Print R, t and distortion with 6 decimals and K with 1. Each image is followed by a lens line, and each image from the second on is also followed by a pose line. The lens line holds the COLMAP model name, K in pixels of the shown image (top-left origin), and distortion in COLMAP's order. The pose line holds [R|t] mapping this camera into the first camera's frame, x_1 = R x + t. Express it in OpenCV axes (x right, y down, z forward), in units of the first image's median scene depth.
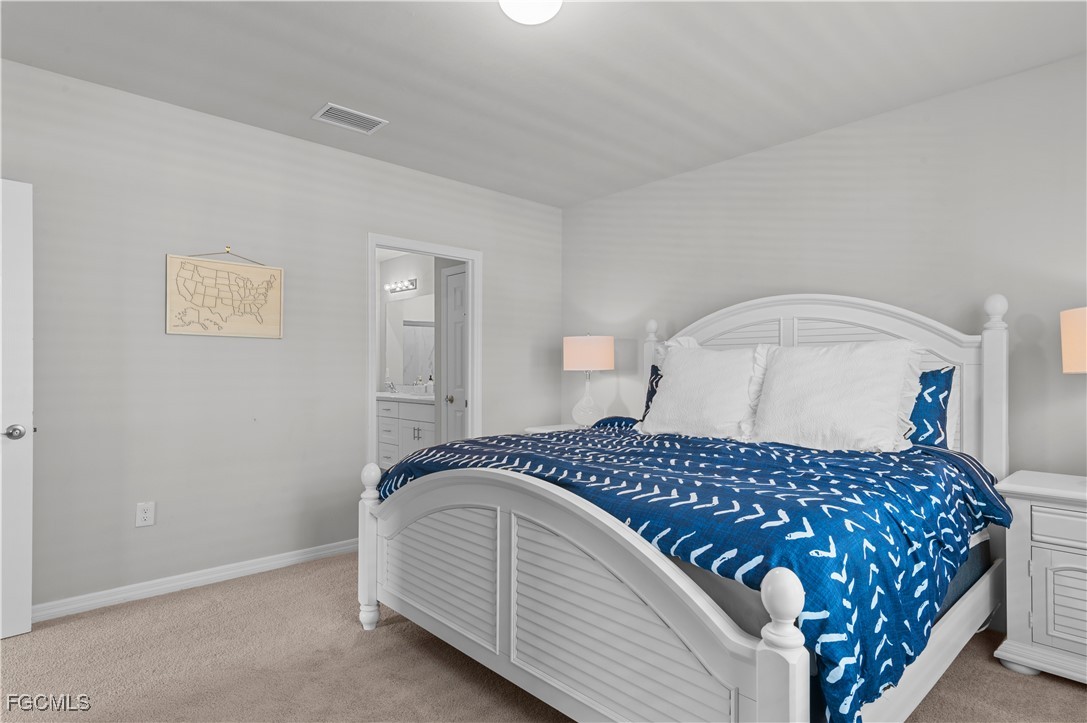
lens RADIAL K [[582.1, 0, 542.7], [0, 582.1, 372.9], [0, 0, 1]] dist [0.016941, 0.000482]
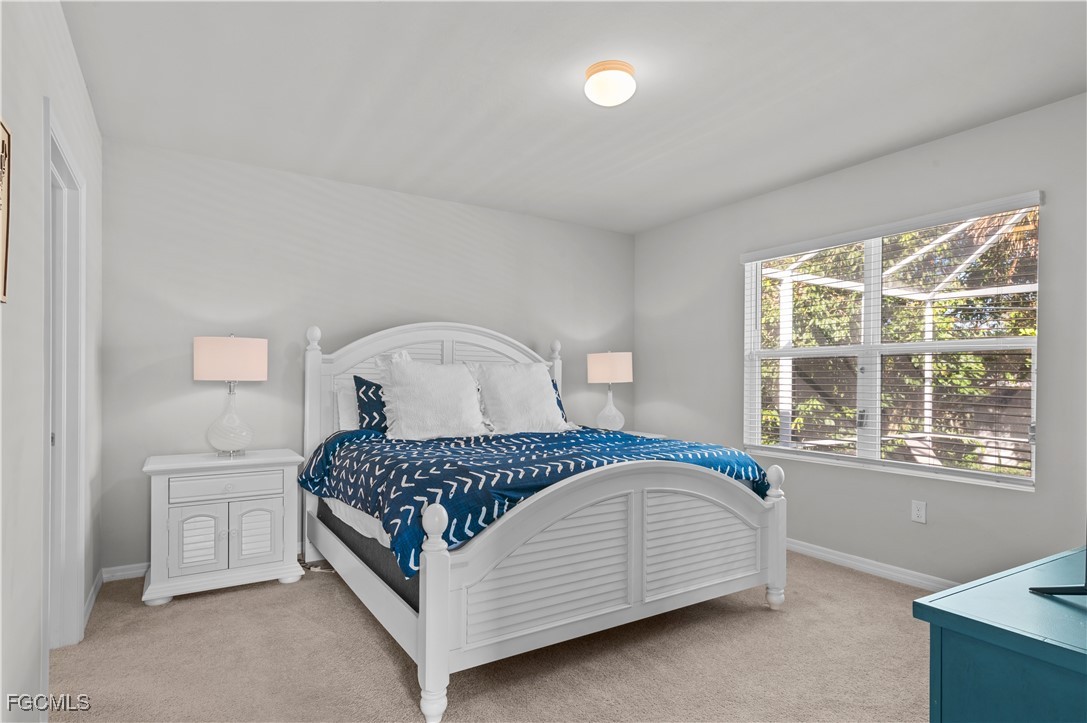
lens RADIAL K [[582.5, 0, 542.0], [0, 582.5, 382.5], [0, 0, 1]] dist [-0.119858, 0.000038]
pose [[0.177210, 0.001124, 0.984172, -1.064267], [0.004898, 0.999986, -0.002024, 0.001689], [-0.984161, 0.005179, 0.177202, 0.783221]]
